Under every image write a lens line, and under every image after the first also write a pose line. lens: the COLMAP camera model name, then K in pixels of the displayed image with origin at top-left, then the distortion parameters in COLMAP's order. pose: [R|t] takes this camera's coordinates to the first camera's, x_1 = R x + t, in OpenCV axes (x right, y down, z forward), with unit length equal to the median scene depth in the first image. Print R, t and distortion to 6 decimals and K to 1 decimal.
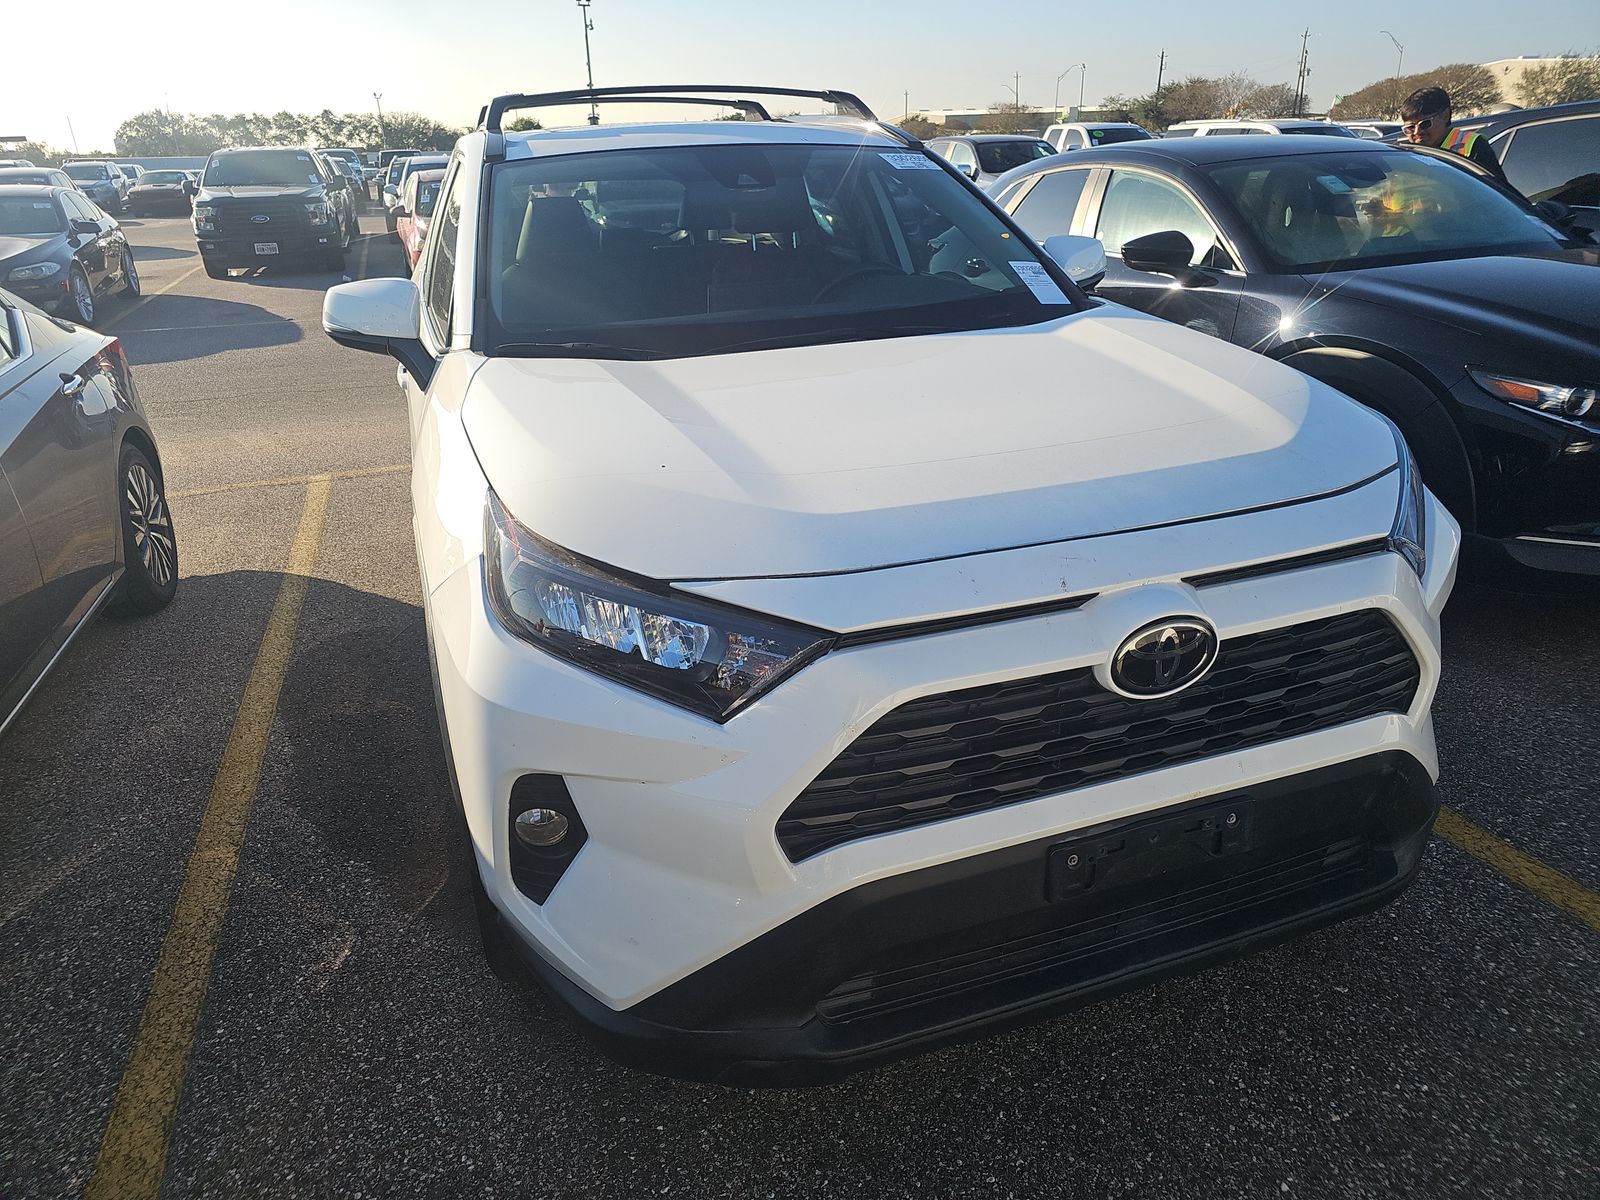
lens RADIAL K [[1069.7, 0, 791.2], [0, 1069.7, 594.9], [0, 0, 1]] dist [0.031743, -0.007255]
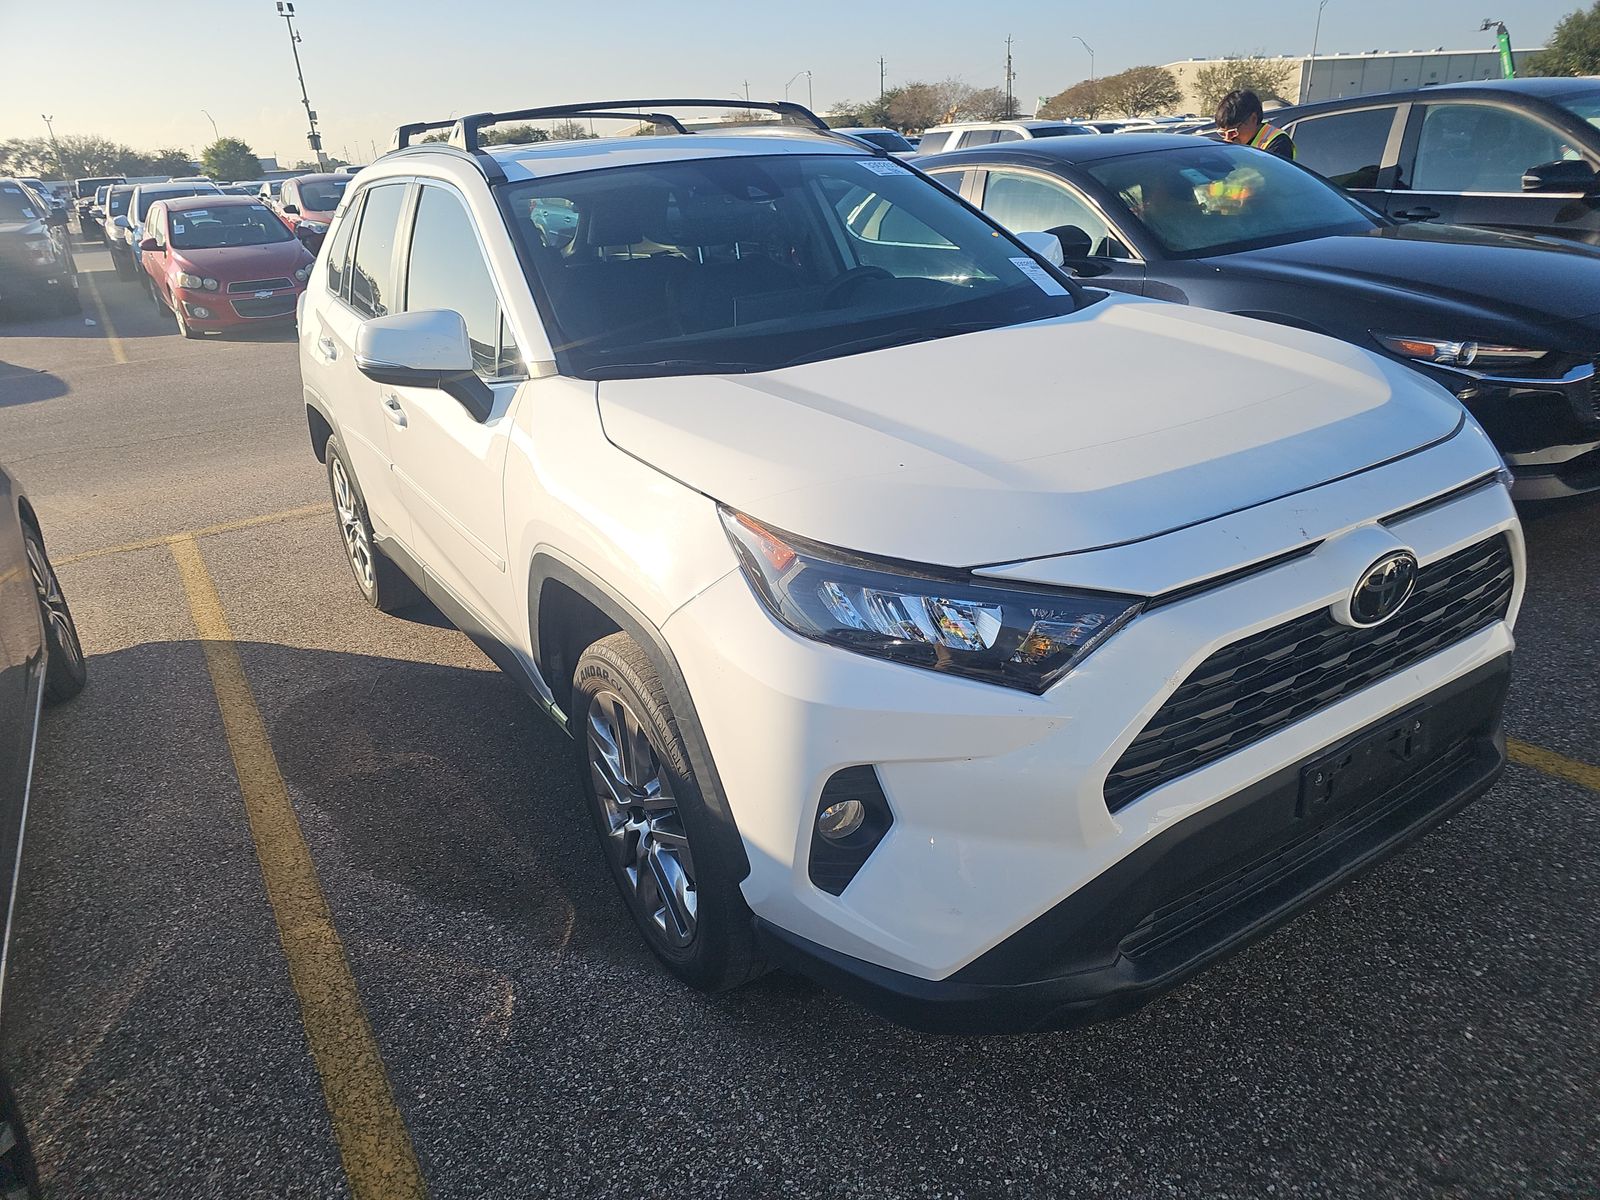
lens RADIAL K [[1069.7, 0, 775.7], [0, 1069.7, 618.8], [0, 0, 1]] dist [0.031743, -0.007255]
pose [[0.975998, -0.114722, 0.185113, -0.348747], [0.112749, 0.993398, 0.021185, -0.005200], [-0.186321, 0.000195, 0.982489, -0.005322]]
